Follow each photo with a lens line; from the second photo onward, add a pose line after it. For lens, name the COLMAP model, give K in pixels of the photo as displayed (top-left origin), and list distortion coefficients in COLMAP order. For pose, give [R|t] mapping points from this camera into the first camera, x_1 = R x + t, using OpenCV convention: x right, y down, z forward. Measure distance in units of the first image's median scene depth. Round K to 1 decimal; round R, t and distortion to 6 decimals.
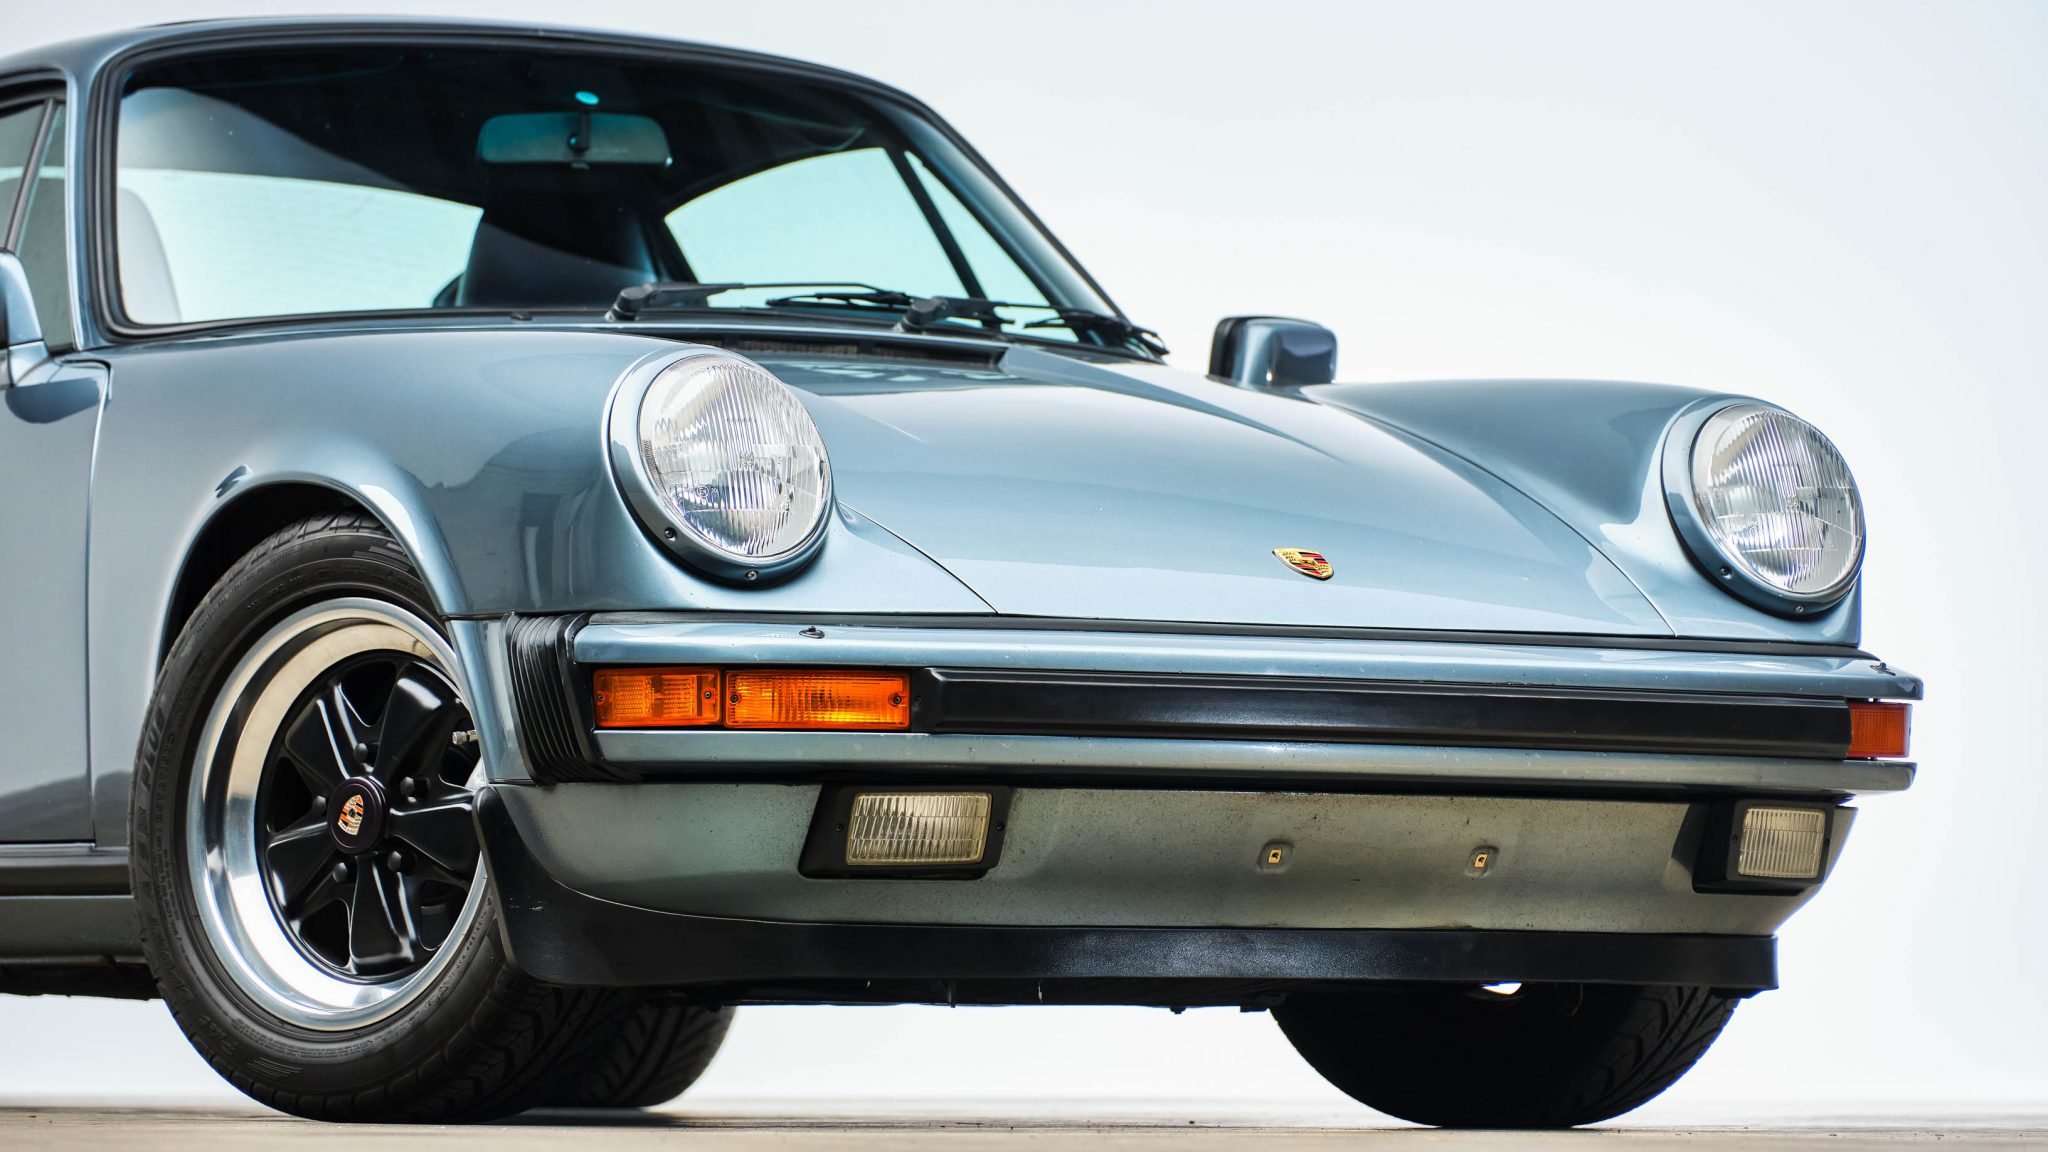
lens RADIAL K [[10098.3, 0, 1024.0], [0, 10098.3, 576.0], [0, 0, 1]] dist [0.154392, 3.839042]
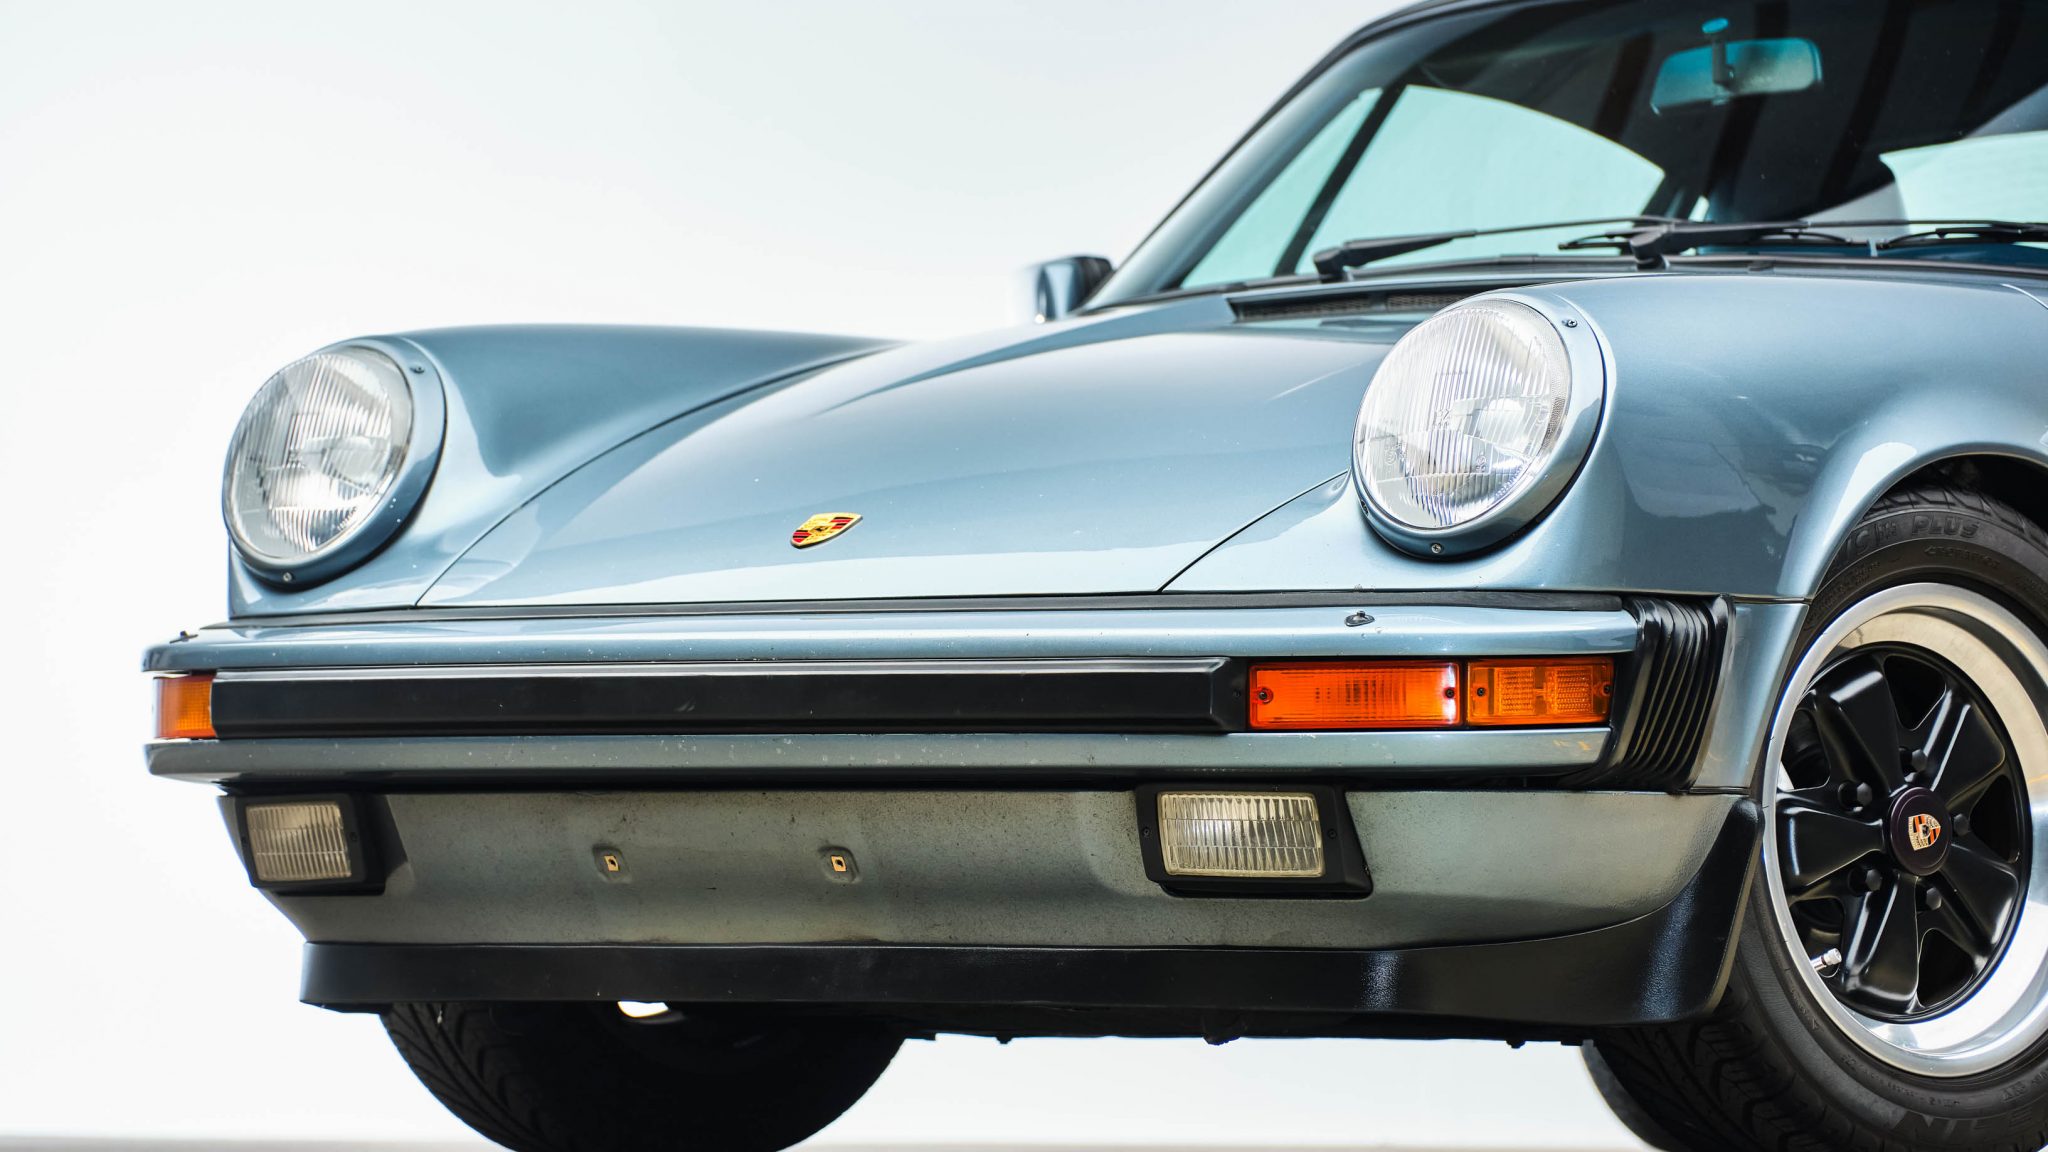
lens RADIAL K [[10098.3, 0, 1024.0], [0, 10098.3, 576.0], [0, 0, 1]] dist [0.154392, 3.839042]
pose [[0.432838, -0.045525, -0.900321, 0.829166], [0.034693, 0.998825, -0.033827, 0.033162], [0.900804, -0.016593, 0.433909, 0.633364]]
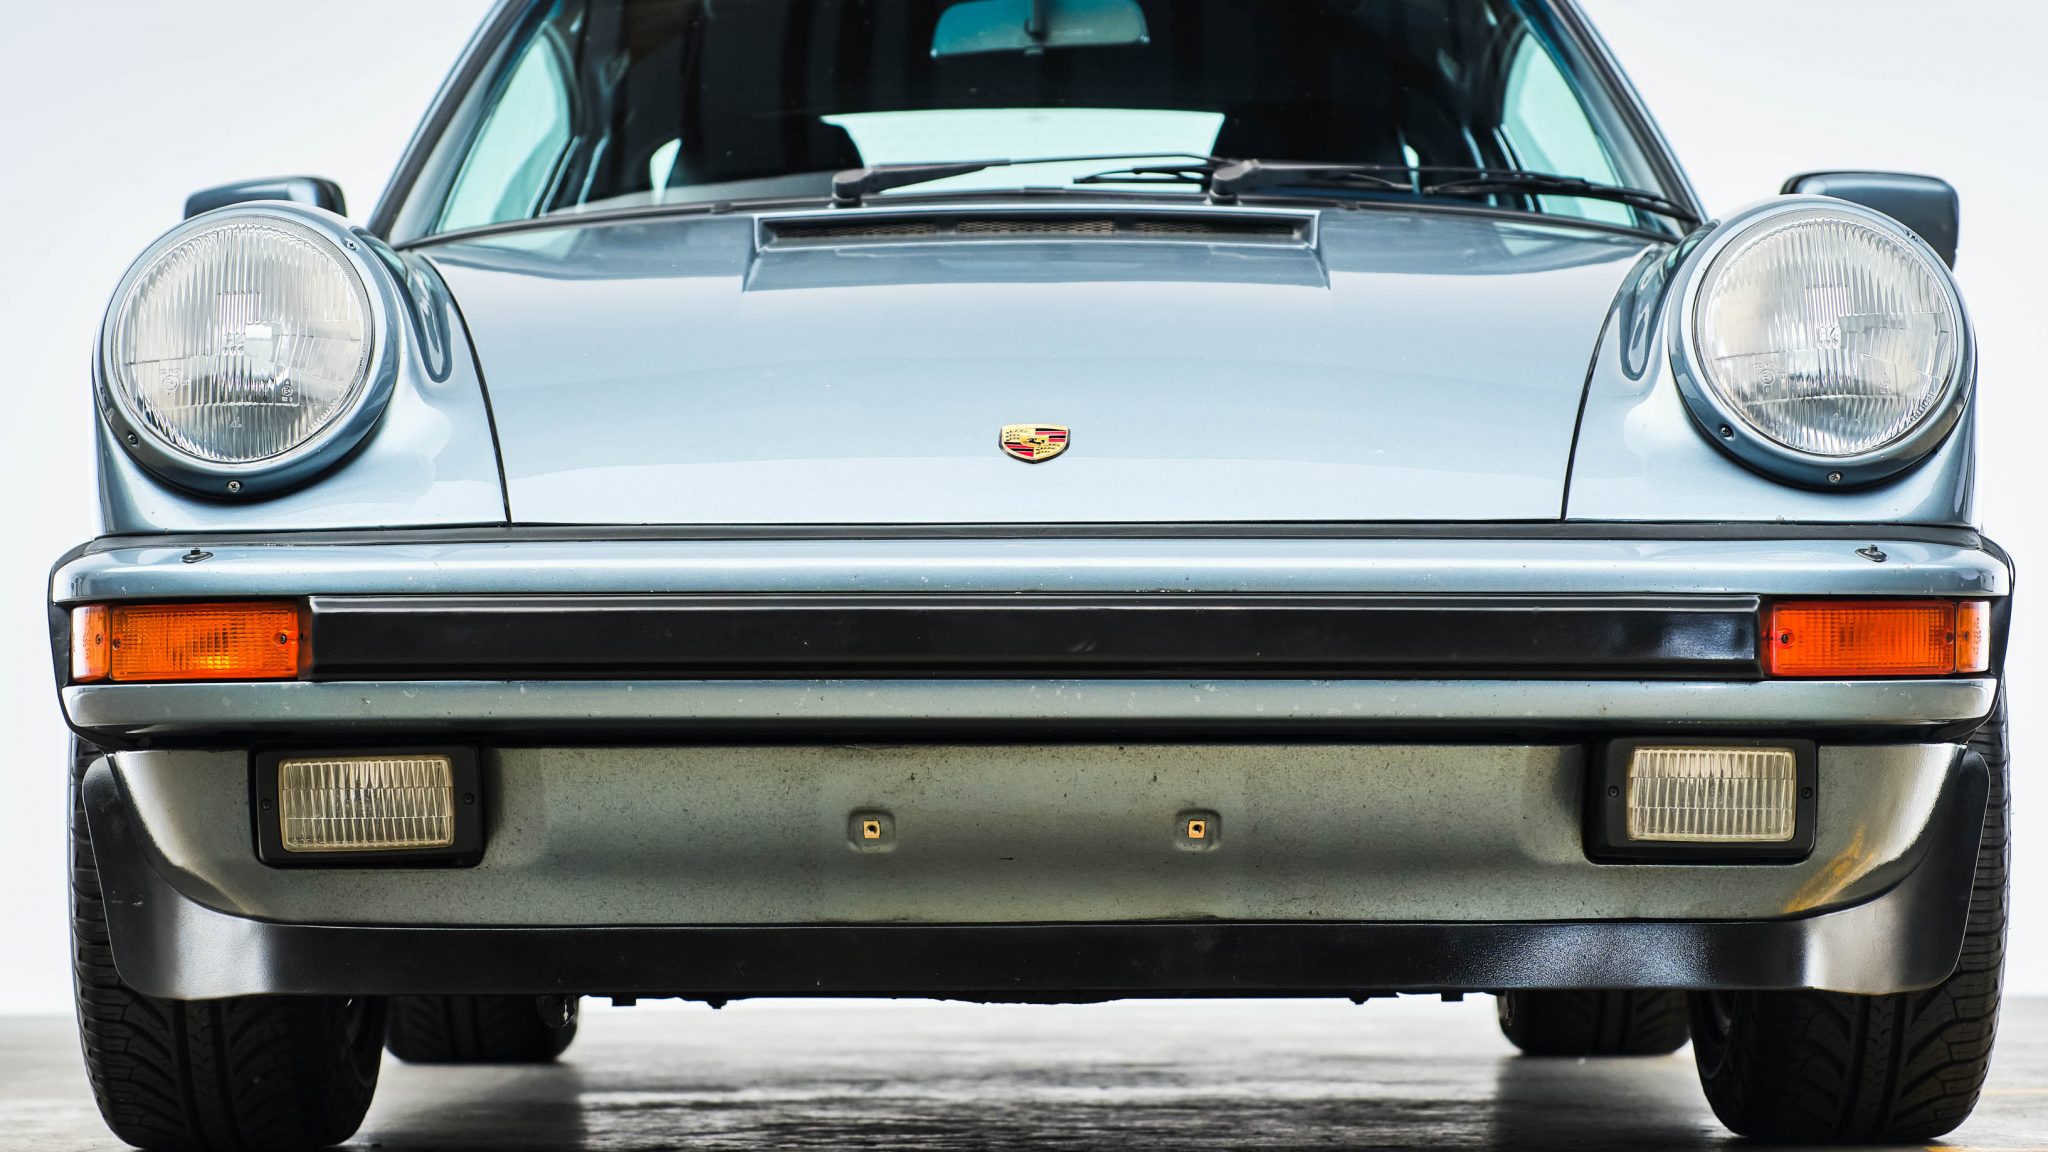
lens RADIAL K [[6078.1, 0, 1024.0], [0, 6078.1, 576.0], [0, 0, 1]] dist [-0.039001, 1.567985]
pose [[0.862025, -0.033752, -0.505741, 0.260575], [0.033528, 0.999392, -0.009548, 0.013203], [0.505756, -0.008726, 0.862632, 0.601143]]
